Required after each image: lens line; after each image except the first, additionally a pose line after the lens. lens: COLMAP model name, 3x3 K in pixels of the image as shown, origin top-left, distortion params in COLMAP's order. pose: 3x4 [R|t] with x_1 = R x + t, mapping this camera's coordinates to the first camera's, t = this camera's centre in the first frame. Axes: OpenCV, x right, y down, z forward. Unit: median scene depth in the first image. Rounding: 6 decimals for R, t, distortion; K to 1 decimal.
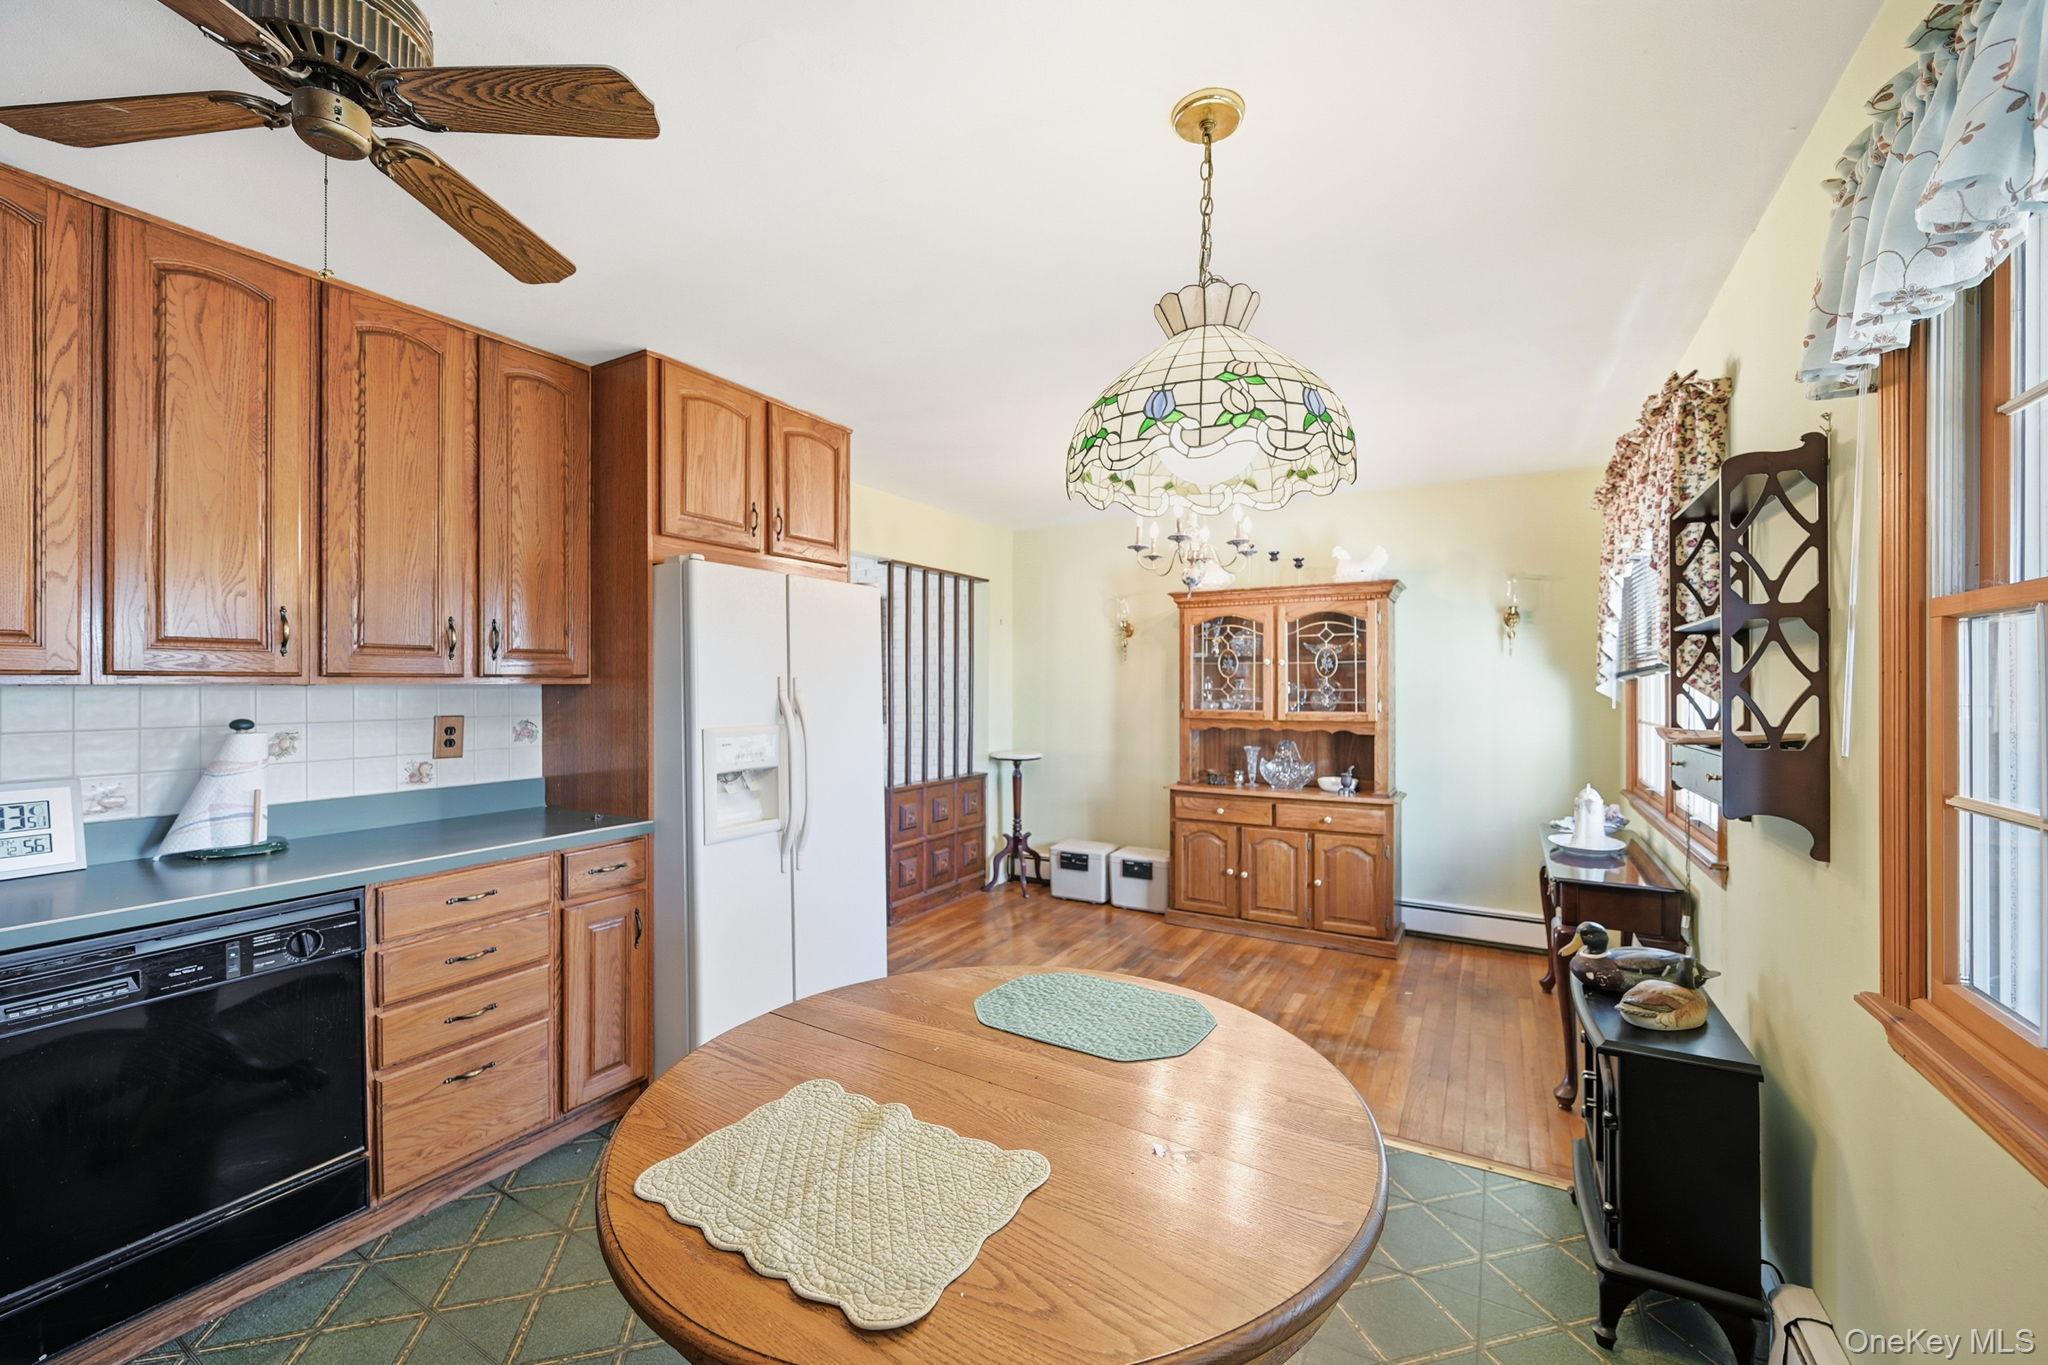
lens RADIAL K [[812.4, 0, 1018.2], [0, 812.4, 682.9], [0, 0, 1]] dist [0.000183, -0.000117]
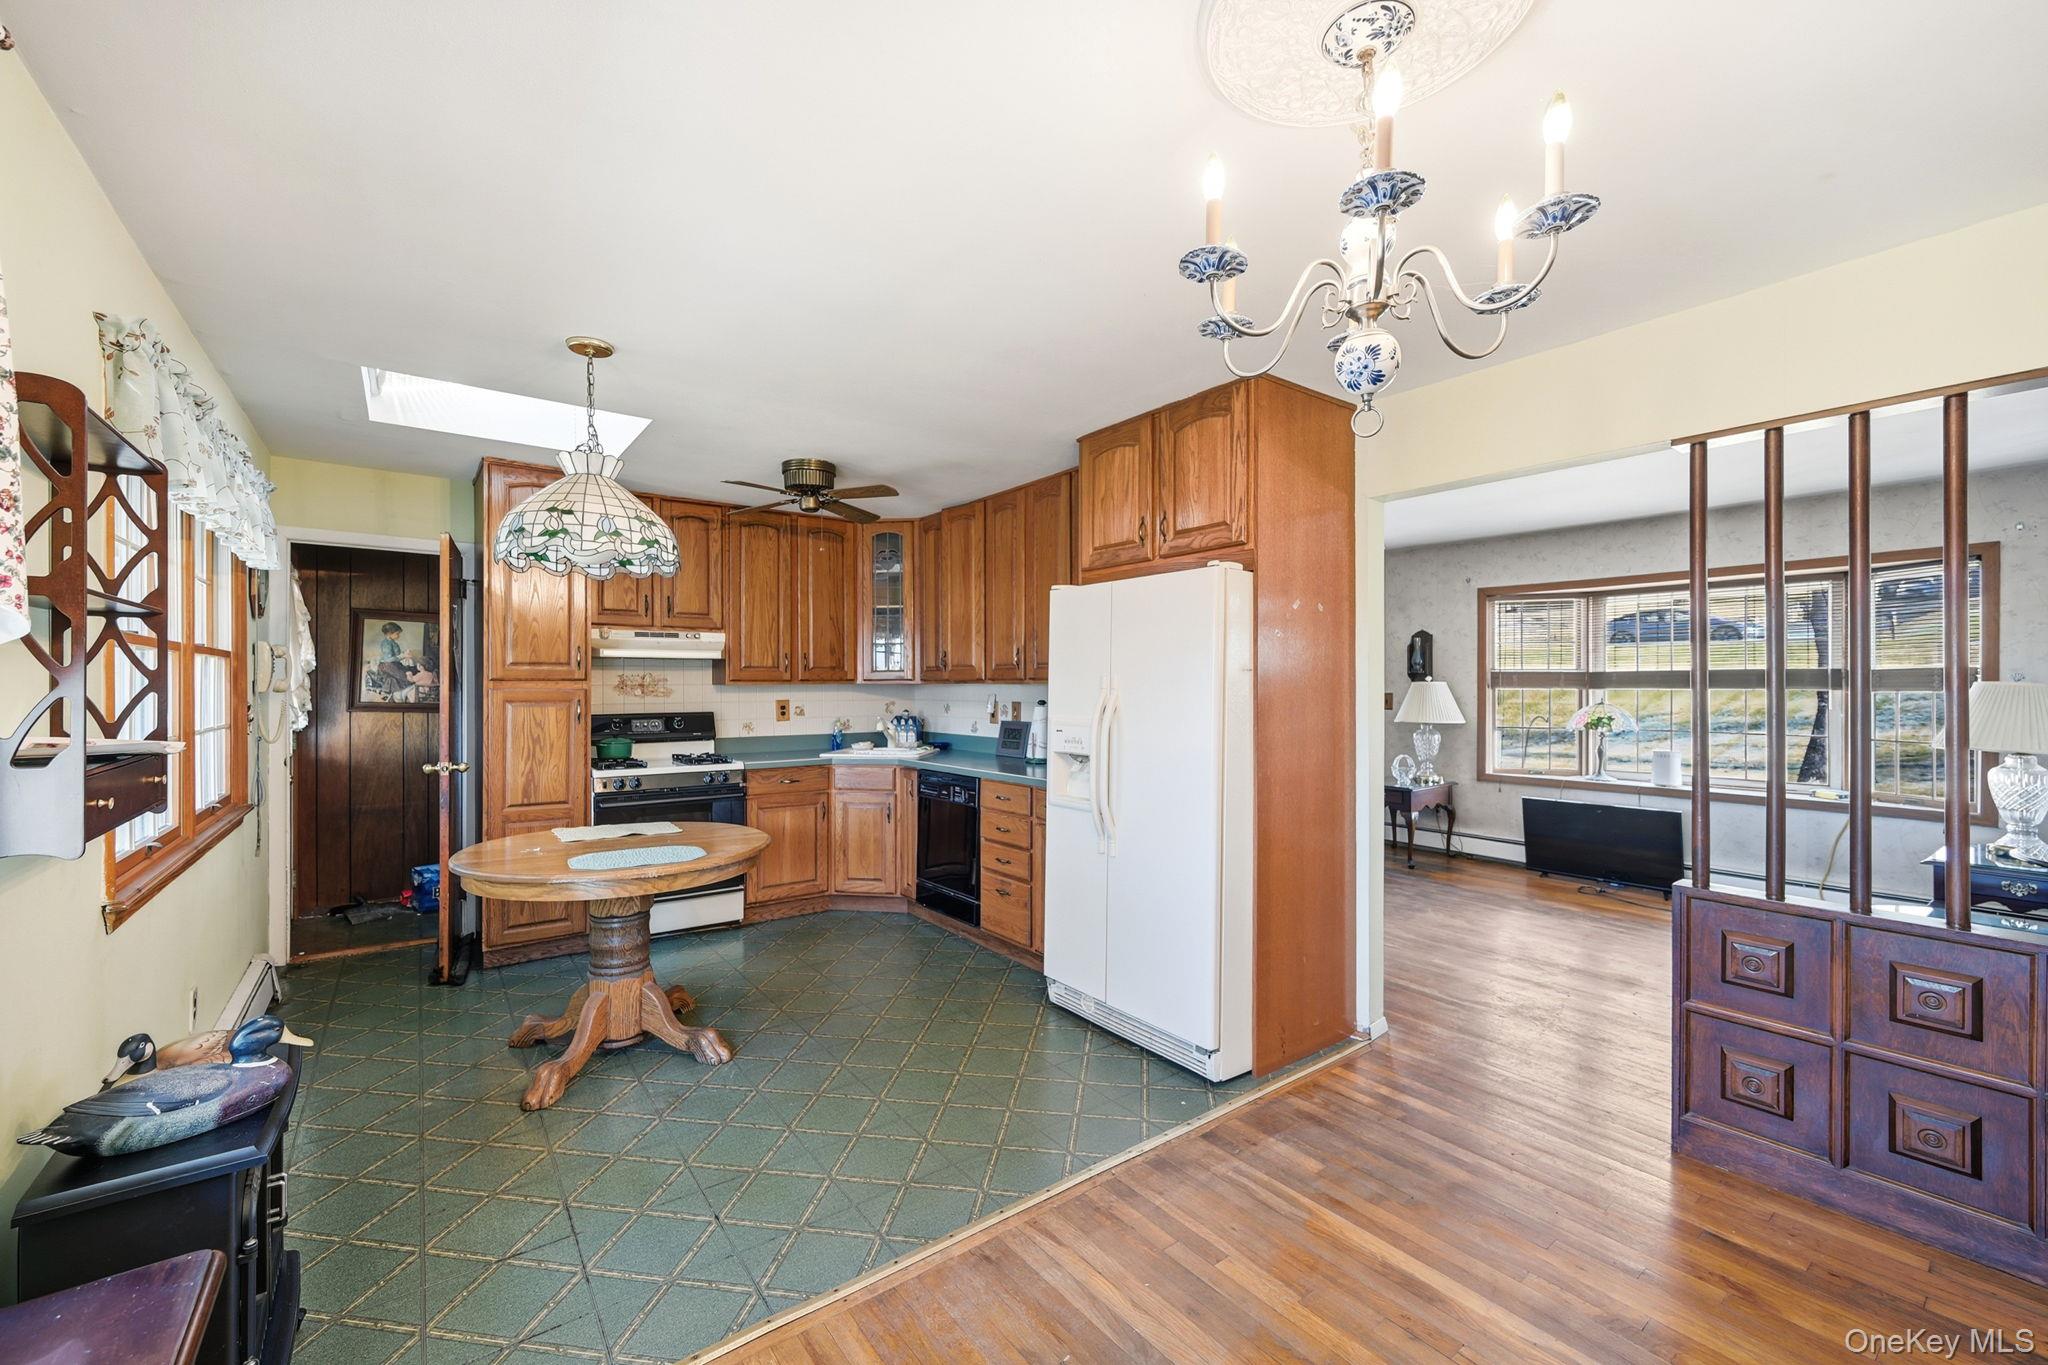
lens RADIAL K [[812.4, 0, 1018.2], [0, 812.4, 682.9], [0, 0, 1]] dist [0.000183, -0.000117]
pose [[-0.392042, -0.002539, -0.919944, 1.220375], [0.001954, 0.999992, -0.003593, 0.009605], [0.919945, -0.003206, -0.392034, 2.099382]]
